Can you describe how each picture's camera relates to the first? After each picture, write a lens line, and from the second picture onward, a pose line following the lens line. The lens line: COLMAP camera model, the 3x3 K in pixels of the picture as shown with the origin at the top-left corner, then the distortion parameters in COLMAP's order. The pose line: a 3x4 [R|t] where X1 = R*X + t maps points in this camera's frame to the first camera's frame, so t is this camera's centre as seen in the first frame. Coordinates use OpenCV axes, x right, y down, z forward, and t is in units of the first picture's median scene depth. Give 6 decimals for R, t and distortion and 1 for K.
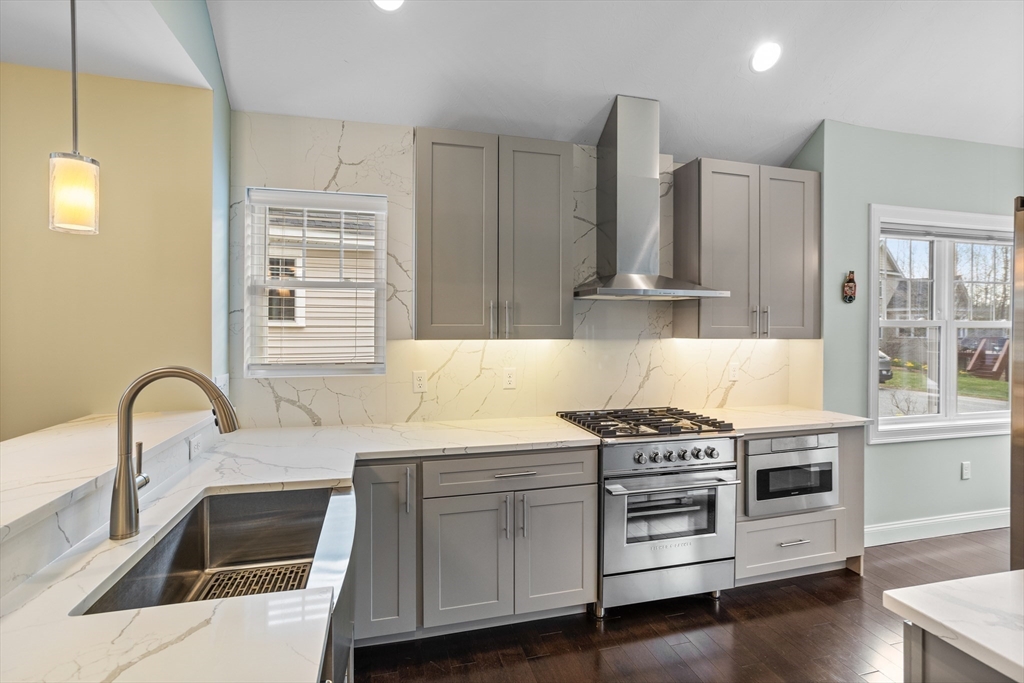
lens RADIAL K [[482.9, 0, 513.0], [0, 482.9, 339.3], [0, 0, 1]] dist [-0.000501, 0.000286]
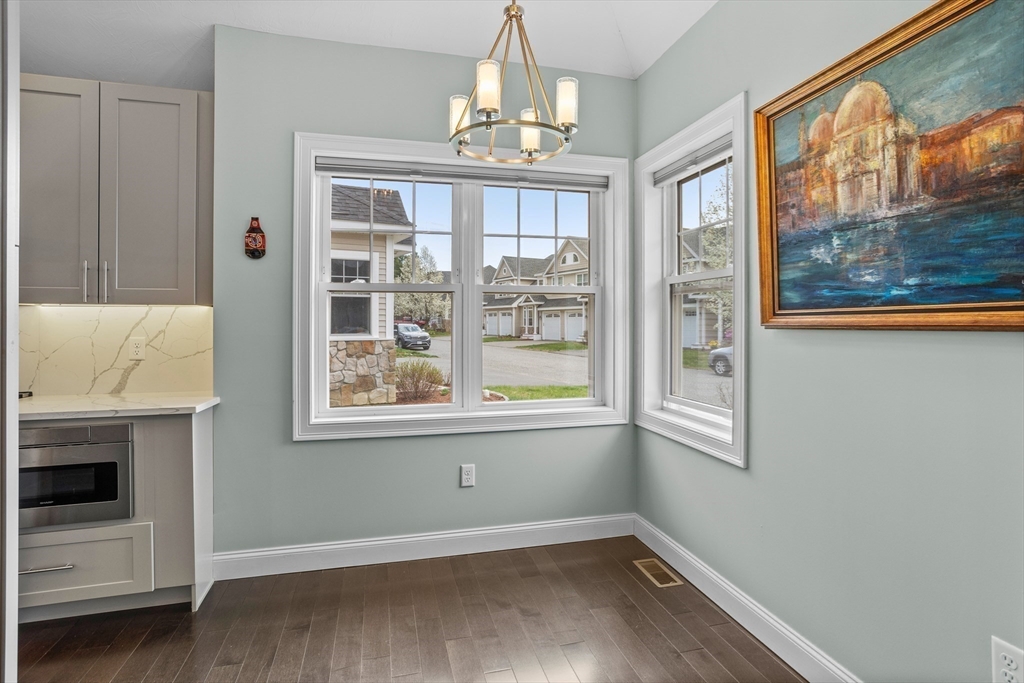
lens RADIAL K [[515.0, 0, 509.9], [0, 515.0, 332.7], [0, 0, 1]] dist [-0.004680, 0.000656]
pose [[0.999443, -0.003769, -0.033145, 1.126540], [0.003557, 0.999973, -0.006462, 0.050331], [0.033168, 0.006341, 0.999430, 0.182744]]
